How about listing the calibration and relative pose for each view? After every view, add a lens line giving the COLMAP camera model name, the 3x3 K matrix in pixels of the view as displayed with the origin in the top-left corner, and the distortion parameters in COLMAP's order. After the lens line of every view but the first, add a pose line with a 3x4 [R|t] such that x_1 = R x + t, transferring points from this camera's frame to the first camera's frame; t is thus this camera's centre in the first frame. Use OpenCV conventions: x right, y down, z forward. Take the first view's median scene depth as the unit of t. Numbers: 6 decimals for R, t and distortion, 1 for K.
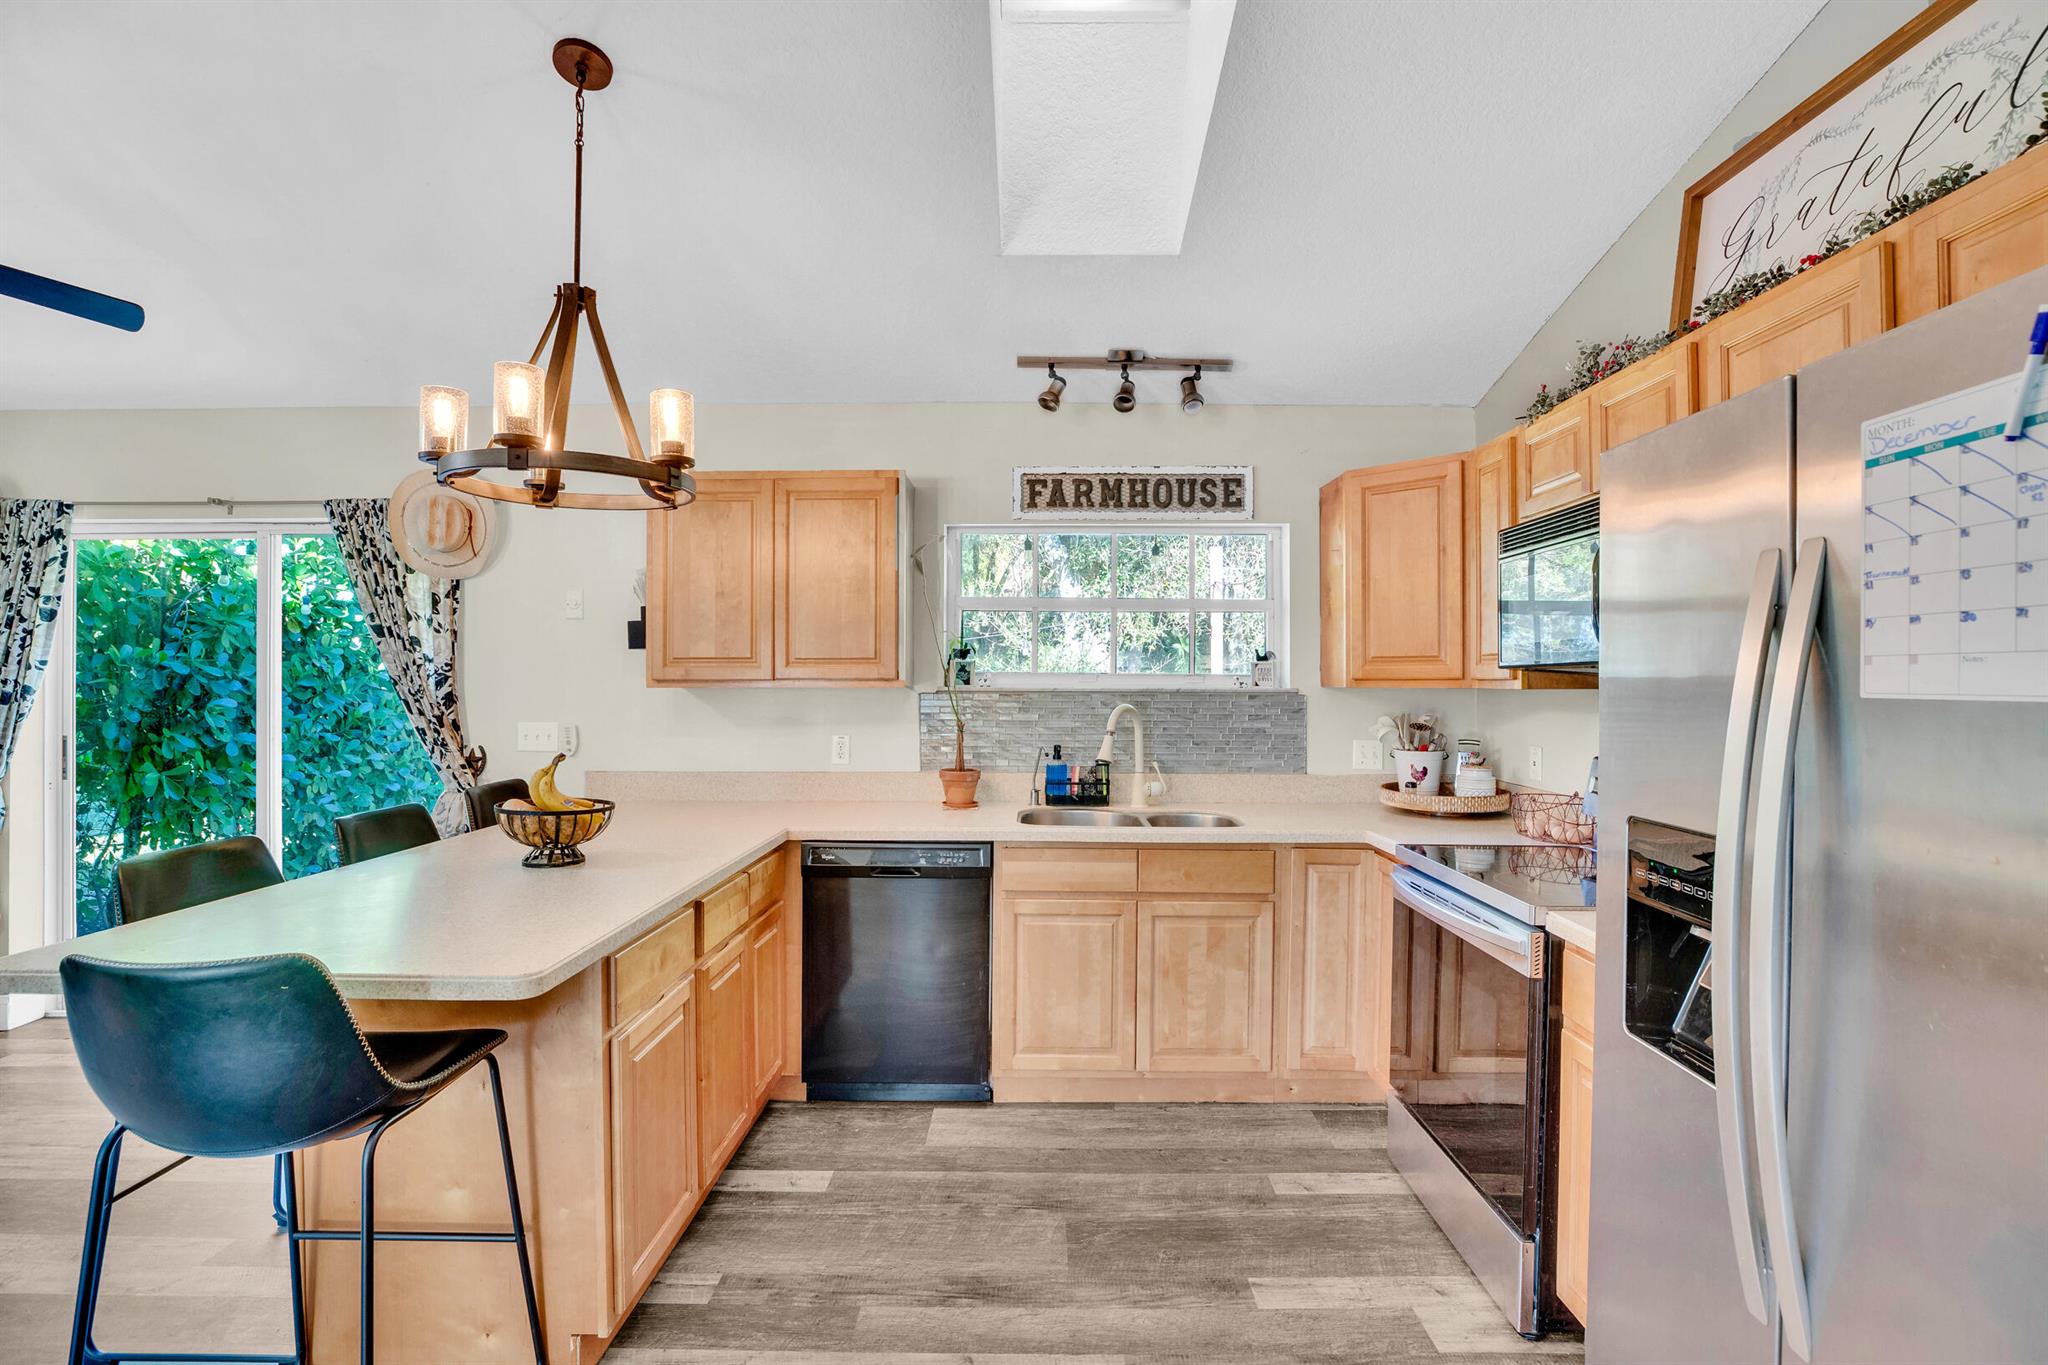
lens RADIAL K [[939.6, 0, 1036.1], [0, 939.6, 677.3], [0, 0, 1]] dist [-0.040826, 0.009299]
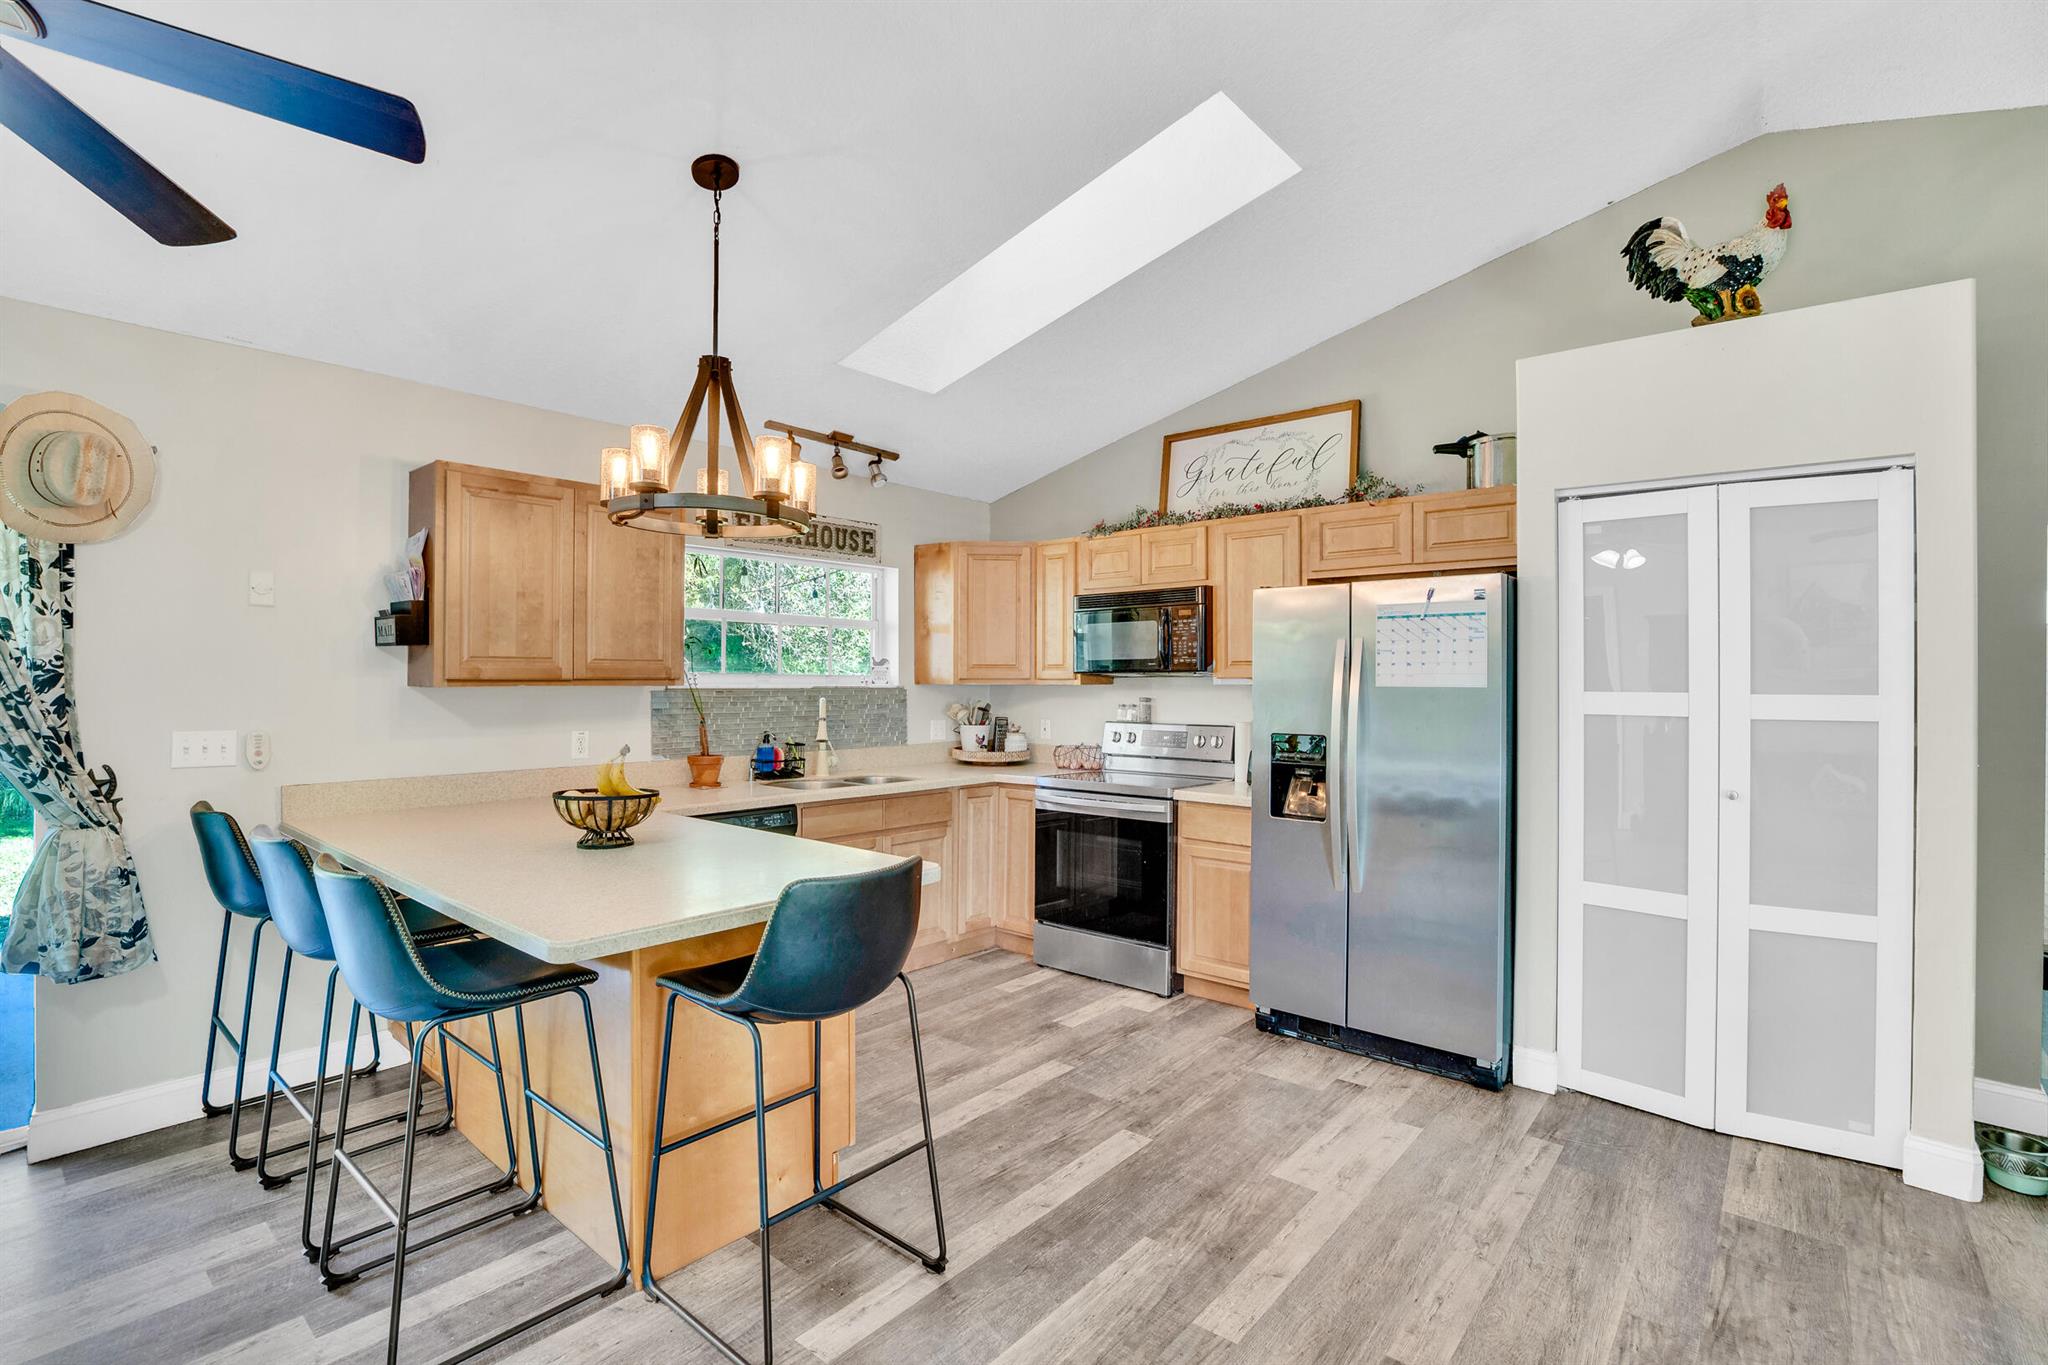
lens RADIAL K [[939.6, 0, 1027.8], [0, 939.6, 682.1], [0, 0, 1]] dist [-0.040826, 0.009299]
pose [[0.641920, -0.001559, 0.766770, -0.722985], [-0.004210, 0.999976, 0.005557, -0.001875], [-0.766760, -0.006795, 0.641898, -0.062360]]
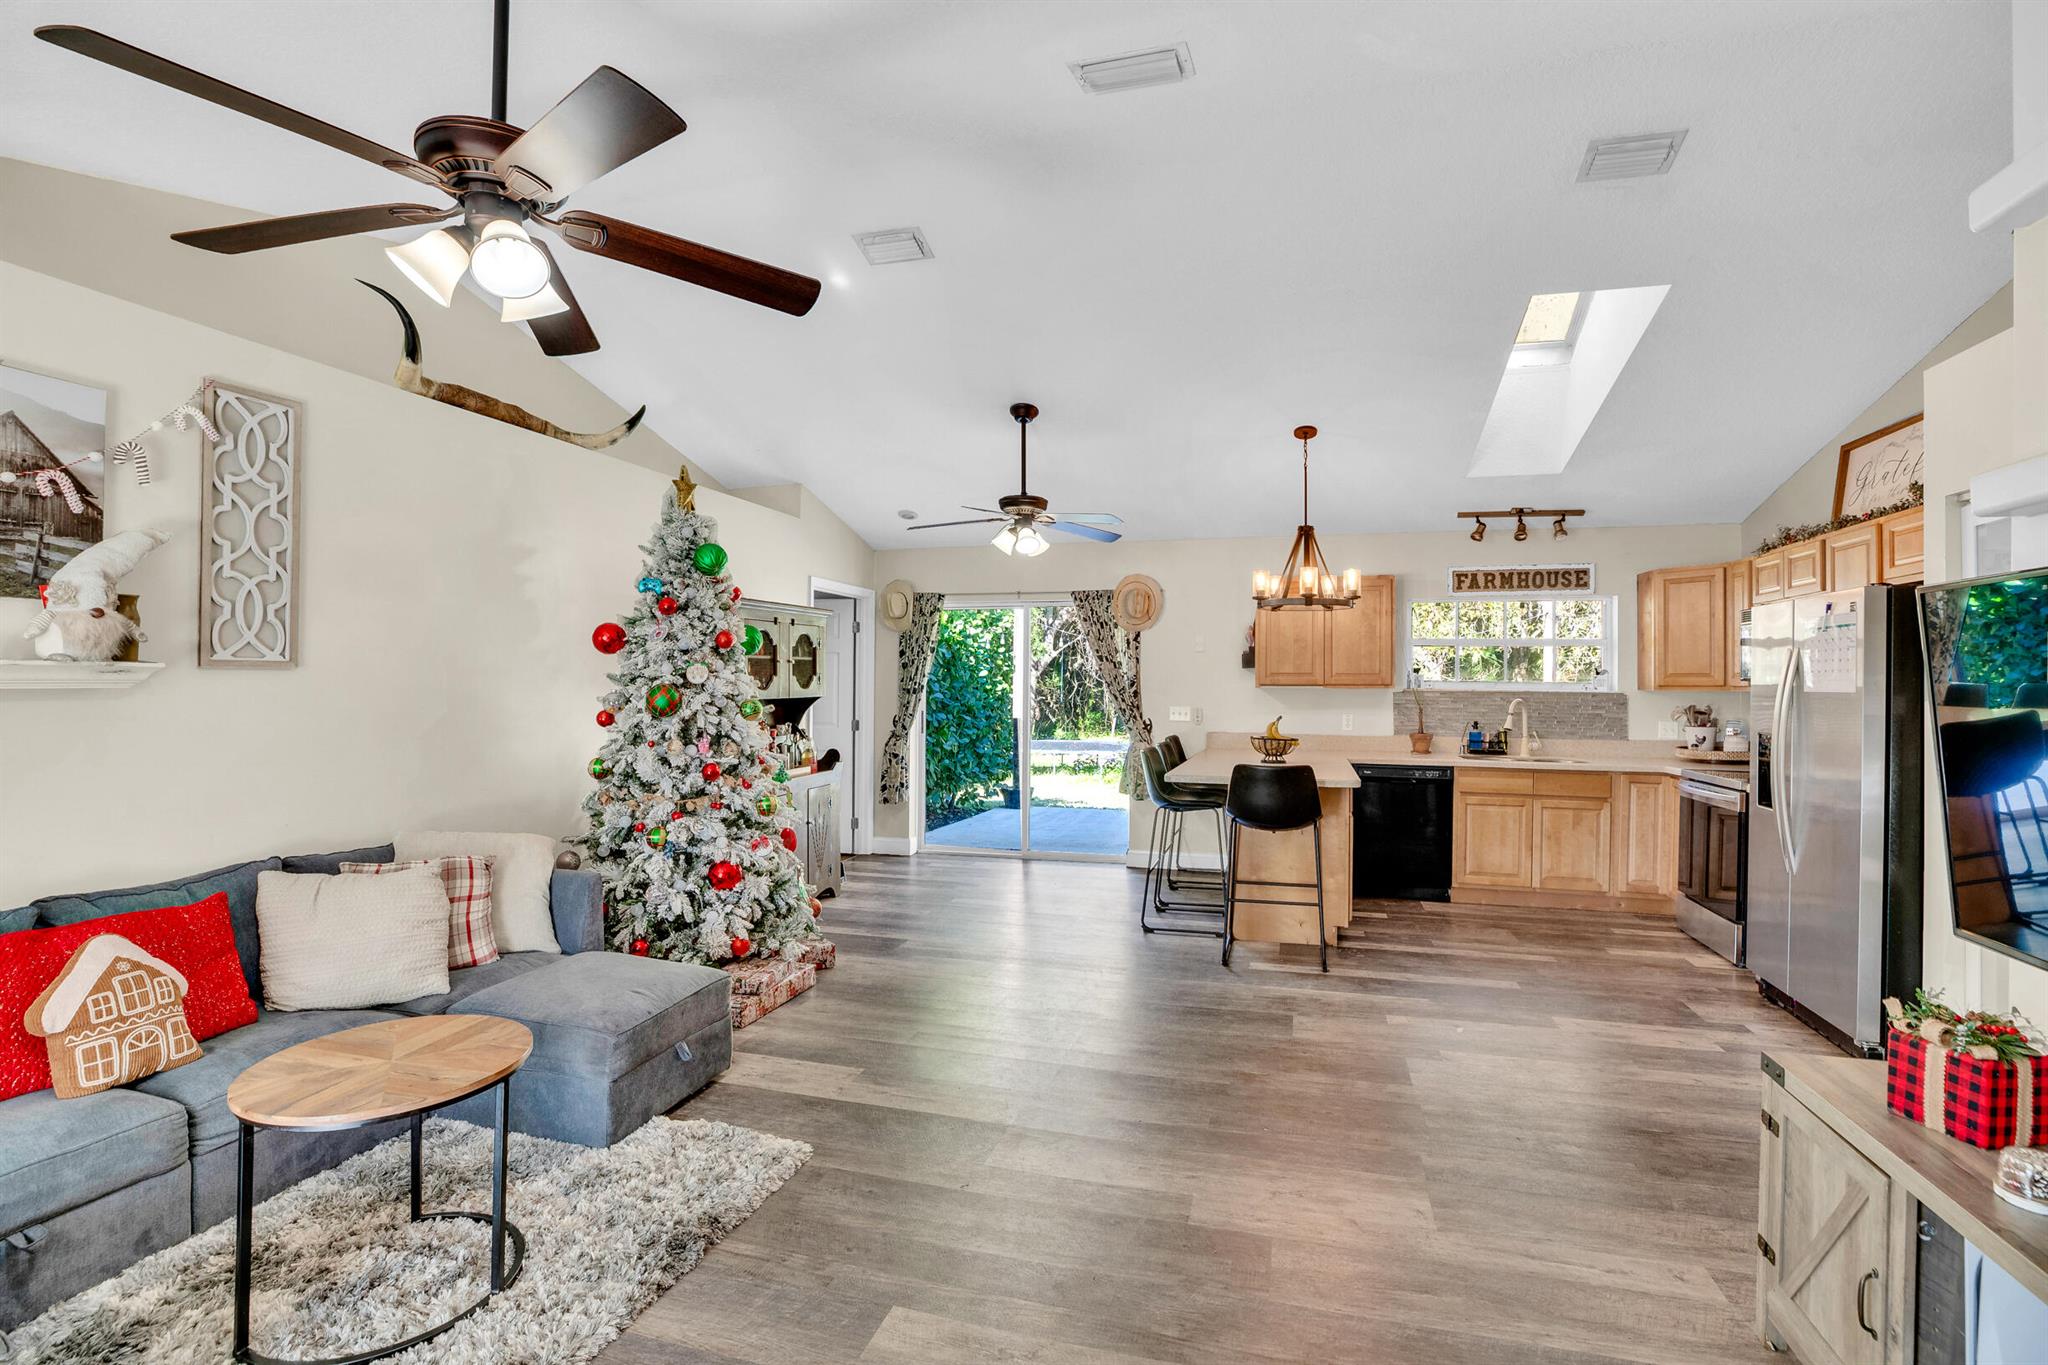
lens RADIAL K [[939.6, 0, 1034.0], [0, 939.6, 677.3], [0, 0, 1]] dist [-0.040826, 0.009299]
pose [[0.962335, 0.003653, -0.271844, -0.316937], [-0.004957, 0.999979, -0.004110, -0.001005], [0.271823, 0.005303, 0.962333, -0.985524]]
